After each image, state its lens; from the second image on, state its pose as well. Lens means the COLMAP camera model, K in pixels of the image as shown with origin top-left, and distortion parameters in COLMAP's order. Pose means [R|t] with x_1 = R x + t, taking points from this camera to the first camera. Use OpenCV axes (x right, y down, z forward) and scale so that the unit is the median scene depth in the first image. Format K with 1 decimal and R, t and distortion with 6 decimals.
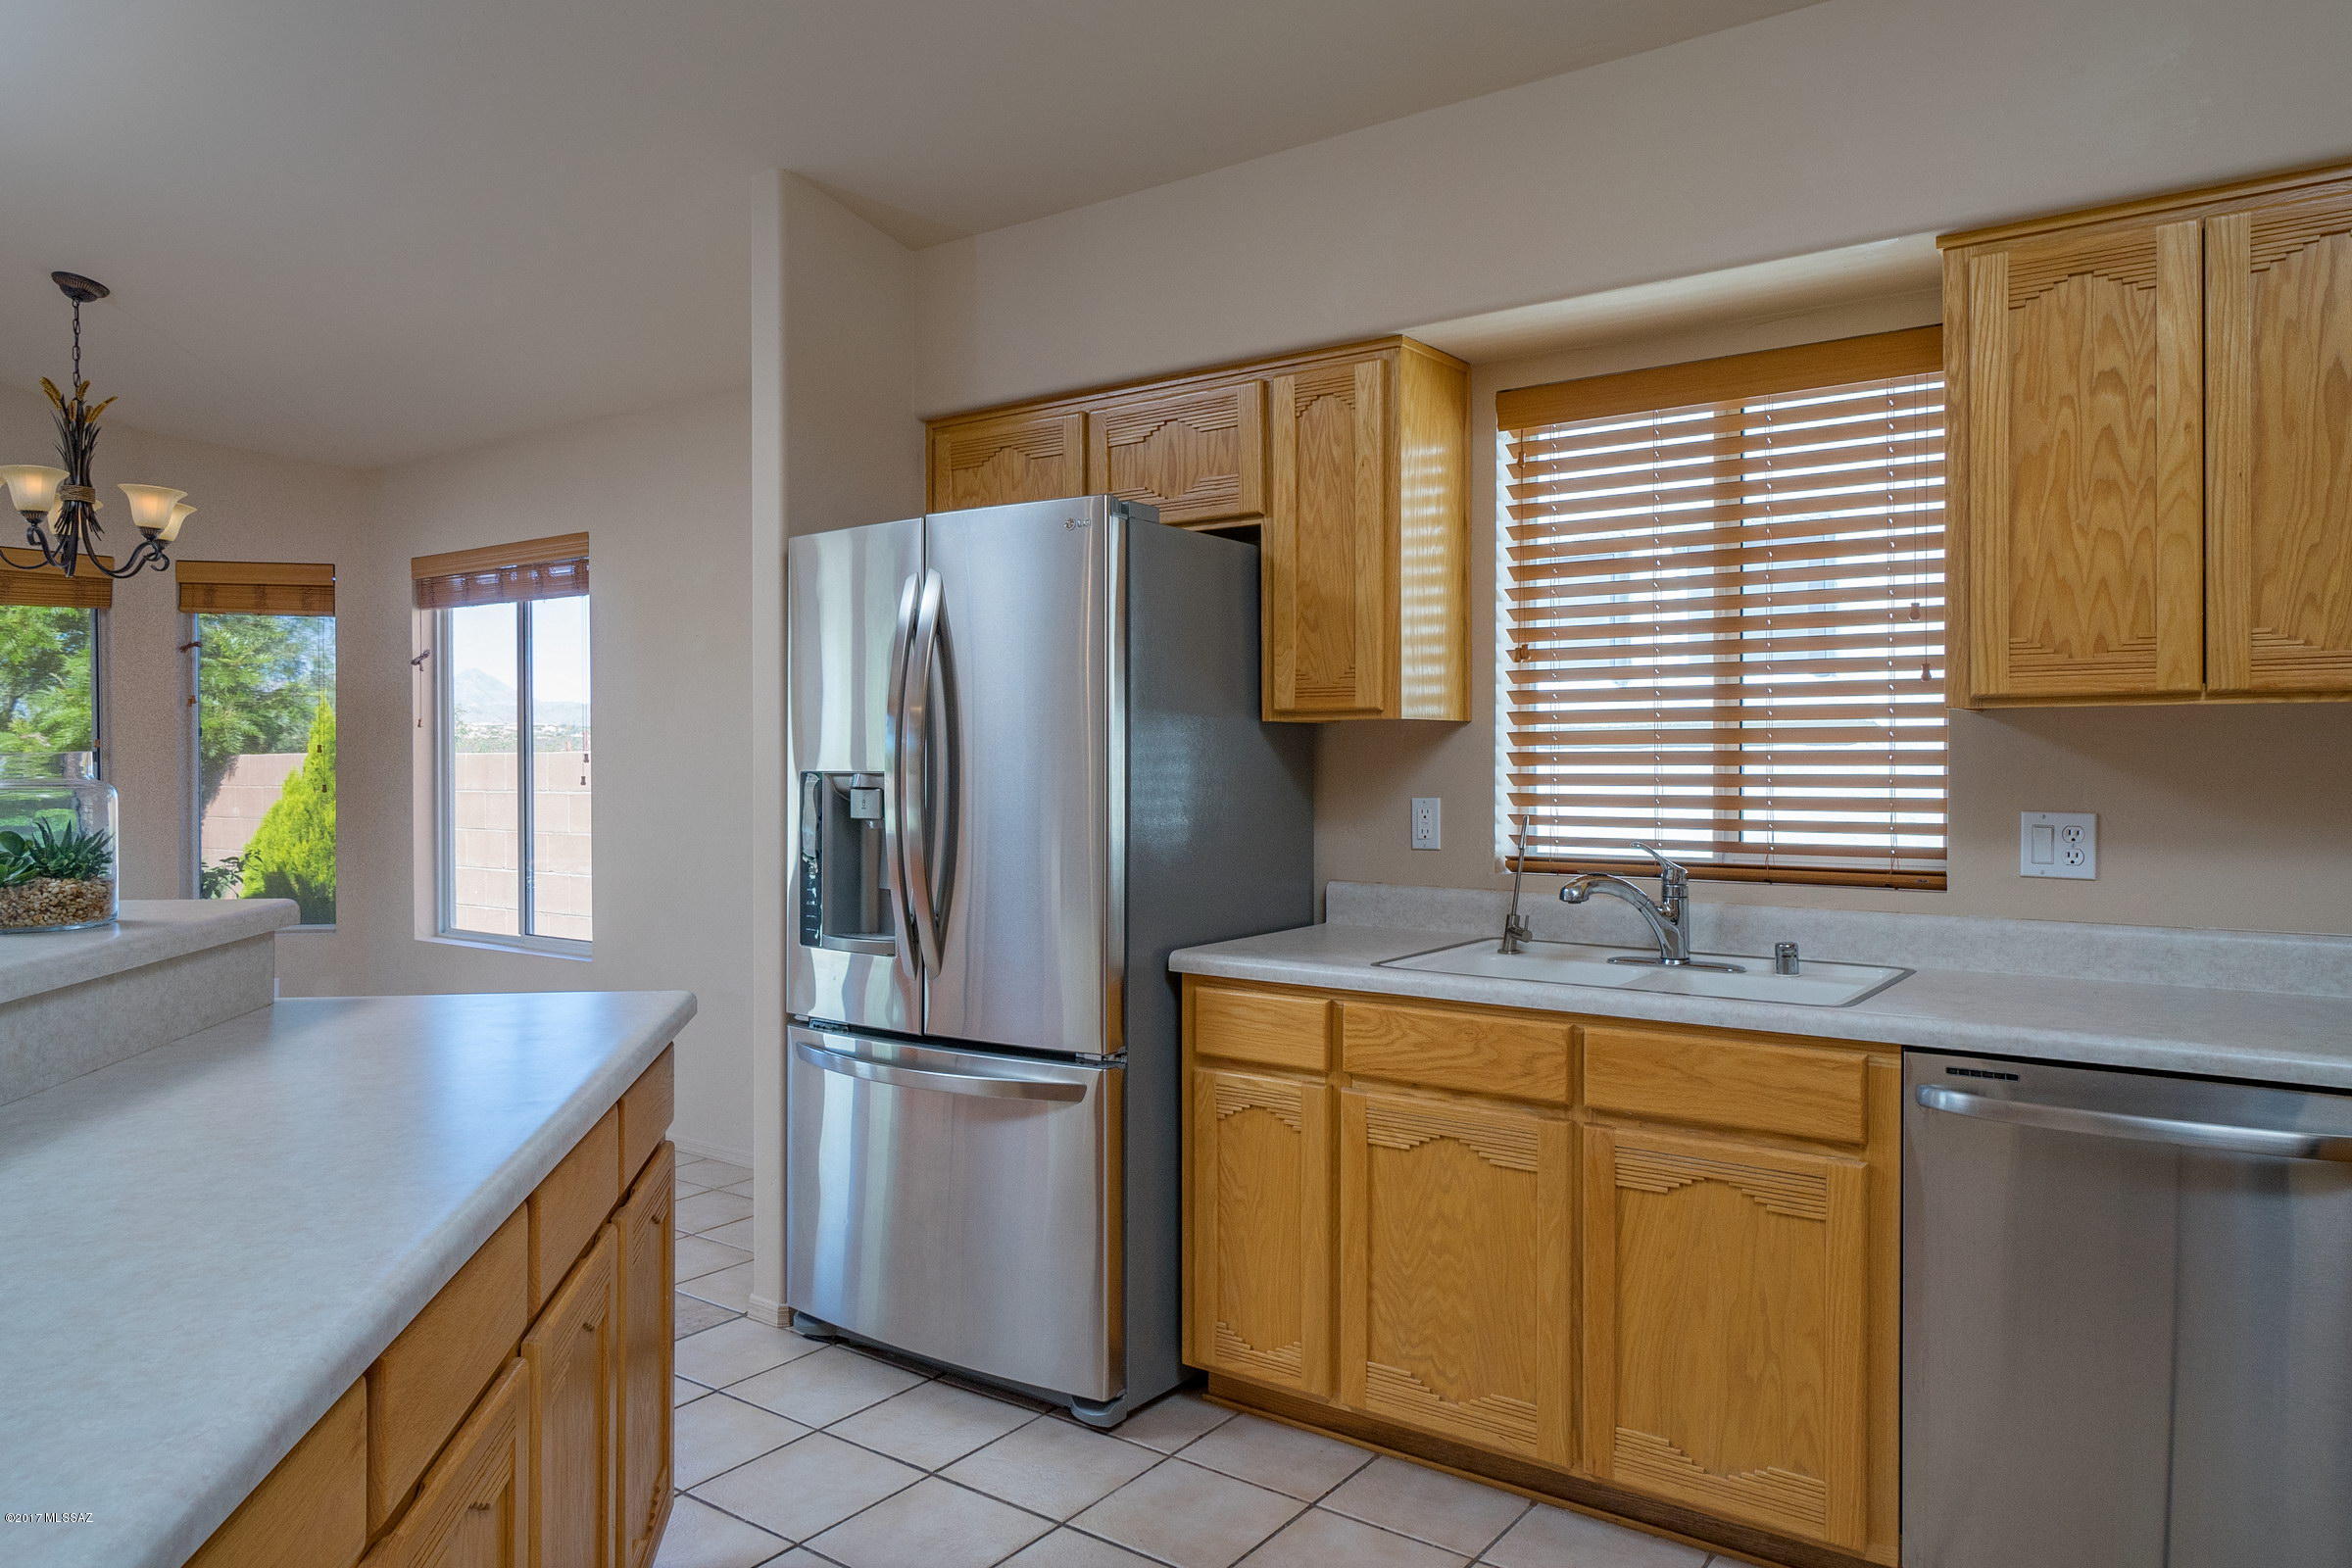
lens RADIAL K [[1500.2, 0, 1176.0], [0, 1500.2, 784.0], [0, 0, 1]] dist [-0.000243, 0.000328]
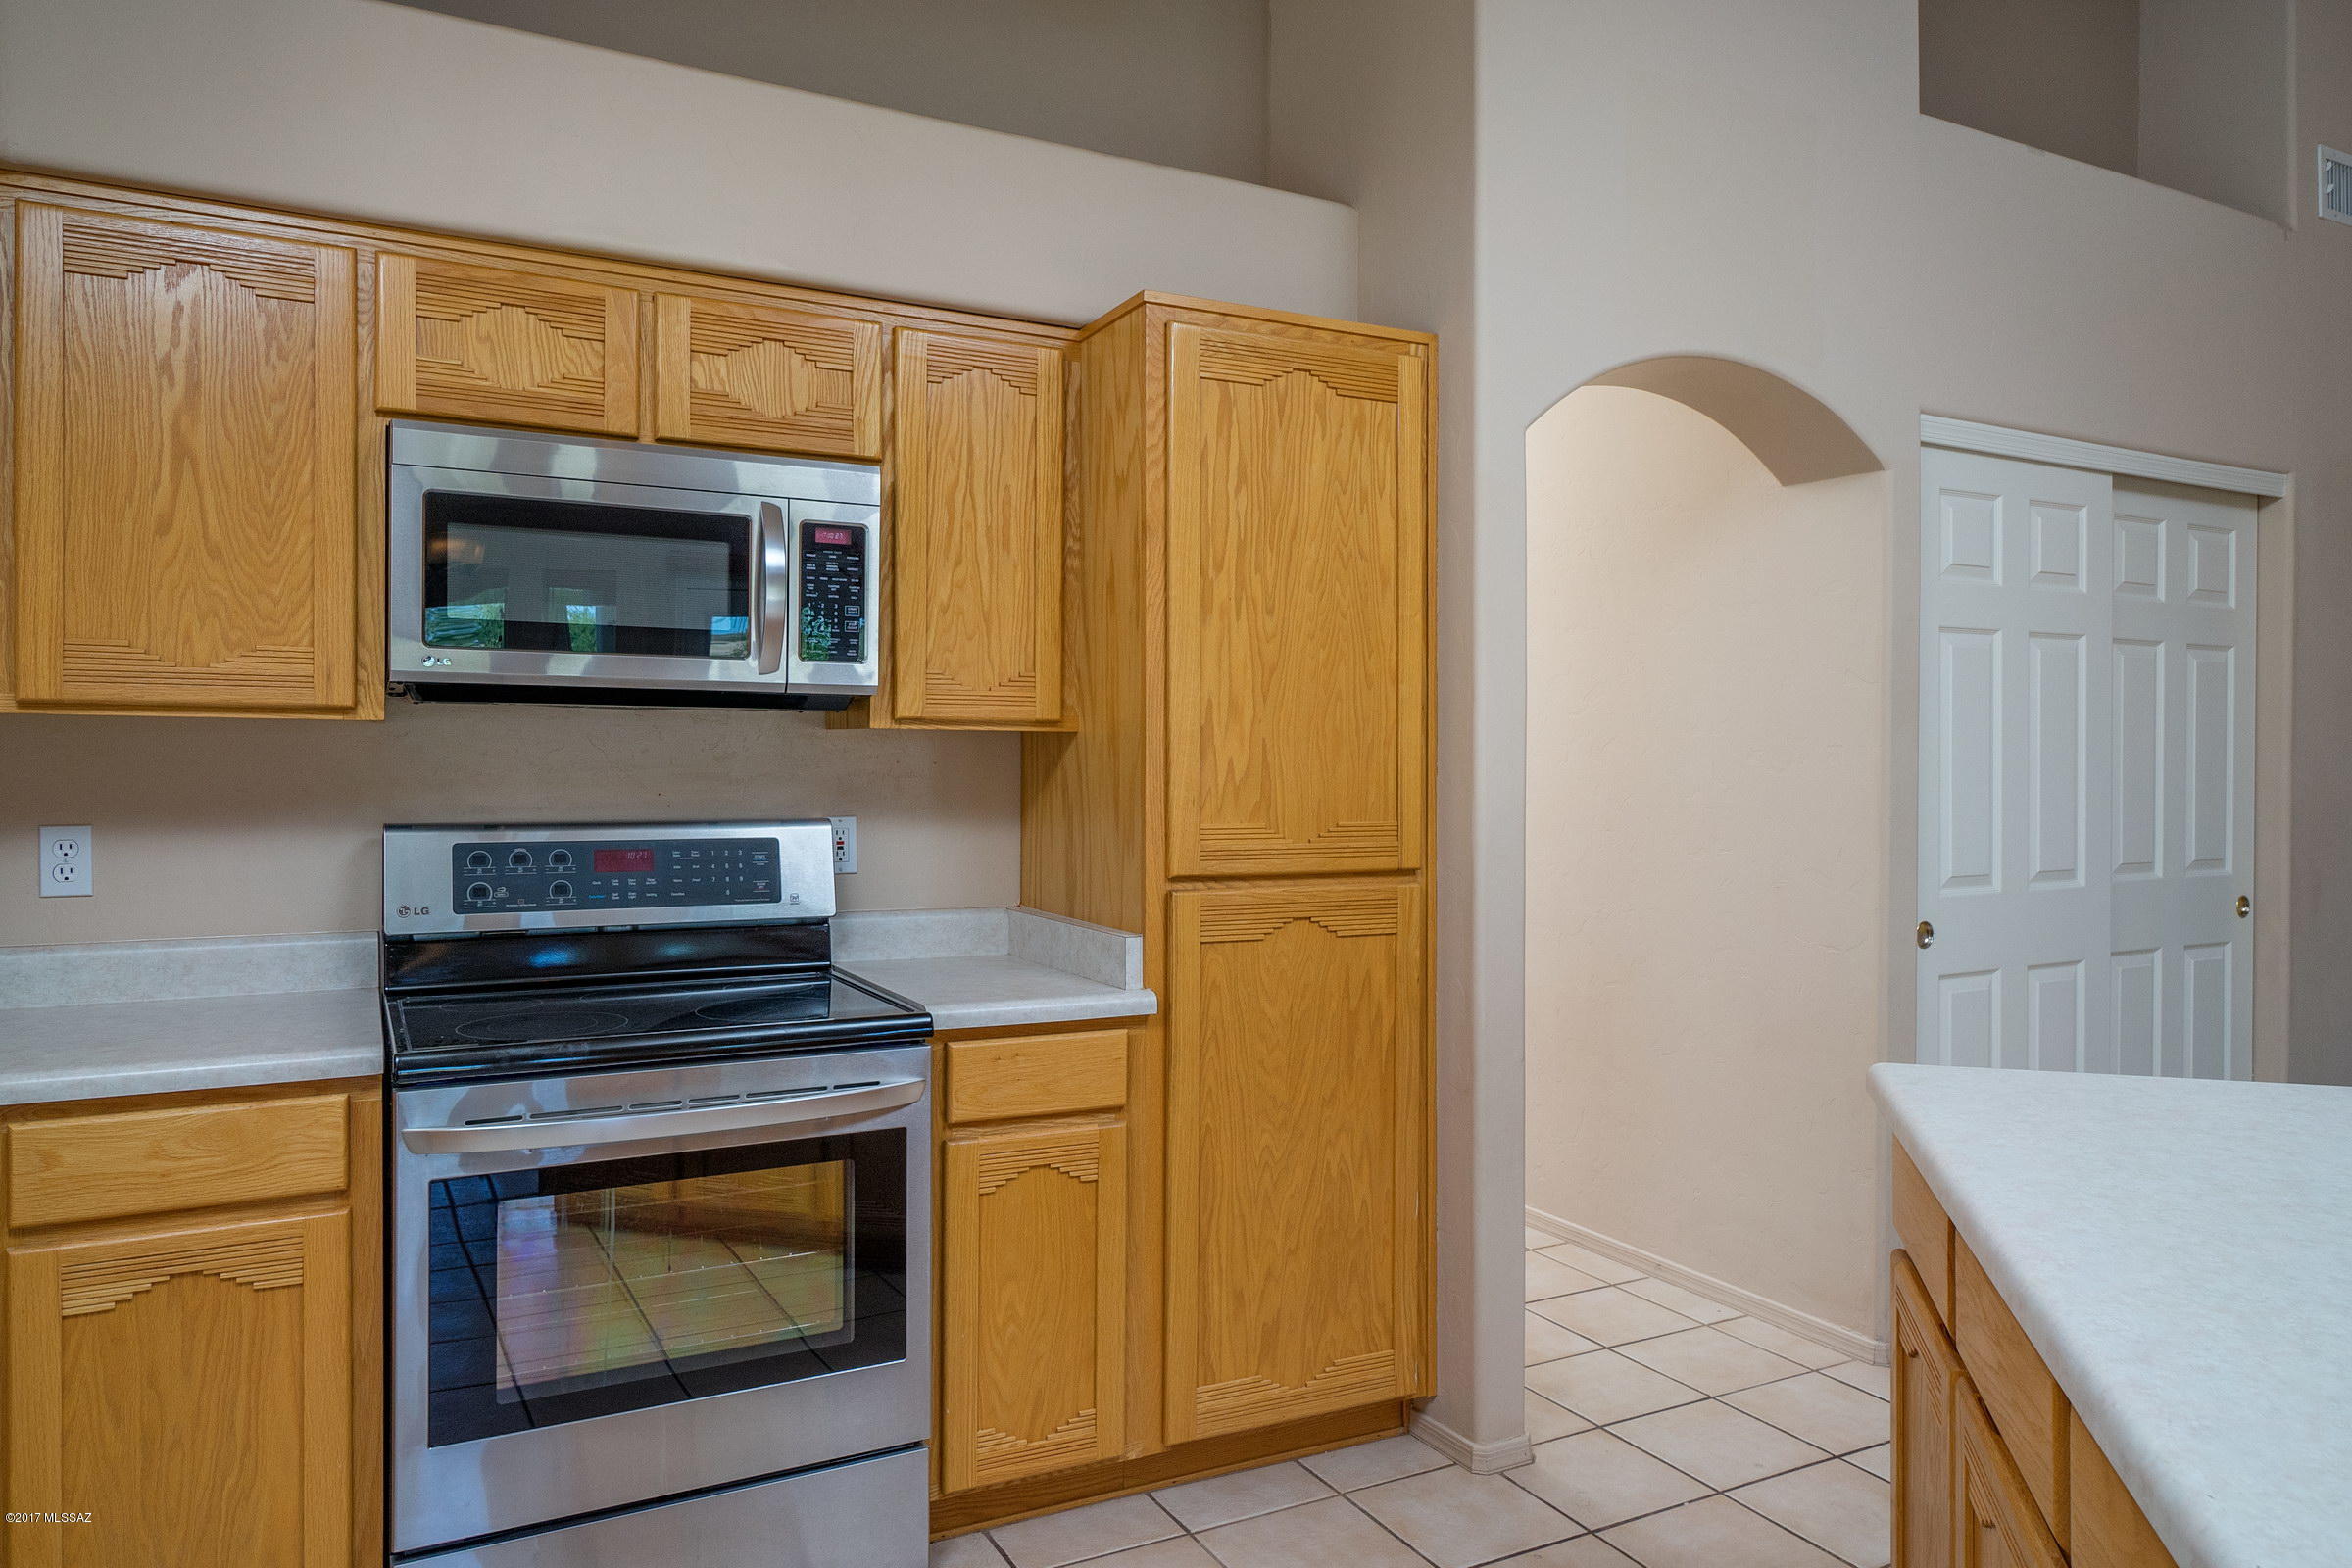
lens RADIAL K [[1547.2, 0, 1176.0], [0, 1547.2, 784.0], [0, 0, 1]] dist [-0.000103, -0.000075]
pose [[0.433598, -0.005588, 0.901089, -0.573892], [0.011239, 0.999937, 0.000793, -0.008672], [-0.901036, 0.009783, 0.433634, 0.412300]]
